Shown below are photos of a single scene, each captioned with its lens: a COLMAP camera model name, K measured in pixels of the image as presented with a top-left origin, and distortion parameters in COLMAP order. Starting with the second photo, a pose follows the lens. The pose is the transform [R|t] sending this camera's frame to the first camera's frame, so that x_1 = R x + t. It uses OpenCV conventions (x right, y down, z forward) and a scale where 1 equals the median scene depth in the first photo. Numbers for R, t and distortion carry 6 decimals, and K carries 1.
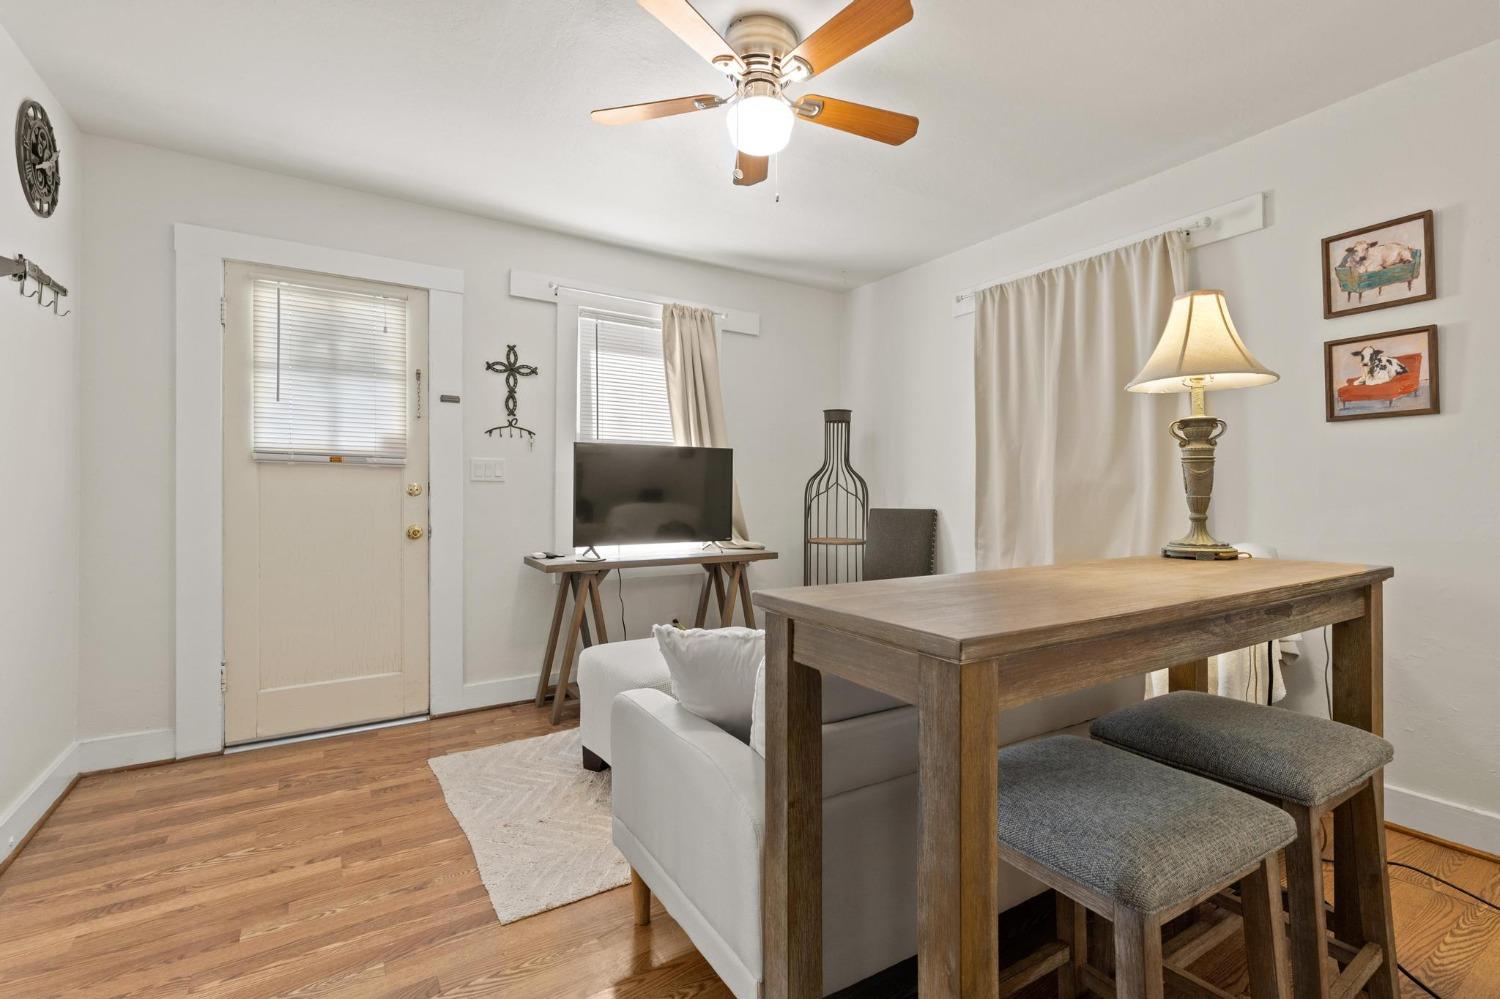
lens RADIAL K [[686.1, 0, 755.4], [0, 686.1, 483.7], [0, 0, 1]] dist [0.008263, -0.001917]
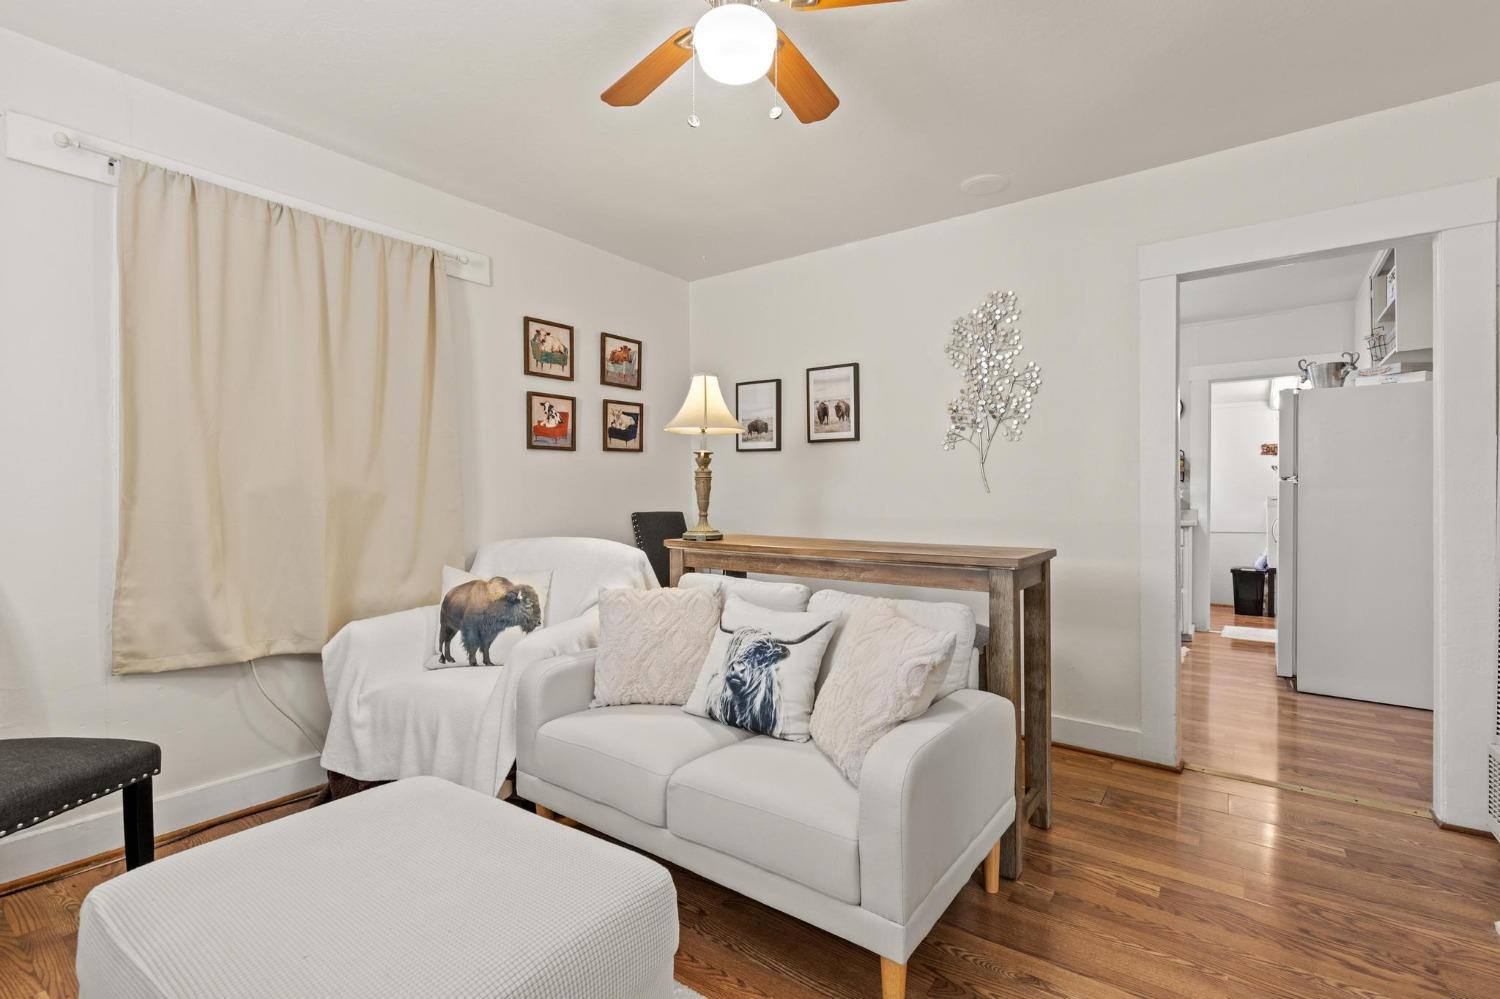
lens RADIAL K [[686.1, 0, 756.8], [0, 686.1, 499.1], [0, 0, 1]] dist [0.008263, -0.001917]
pose [[-0.377114, -0.004489, 0.926156, -0.654873], [-0.010094, 0.999949, 0.000736, 0.008023], [-0.926112, -0.009072, -0.377140, 1.119218]]
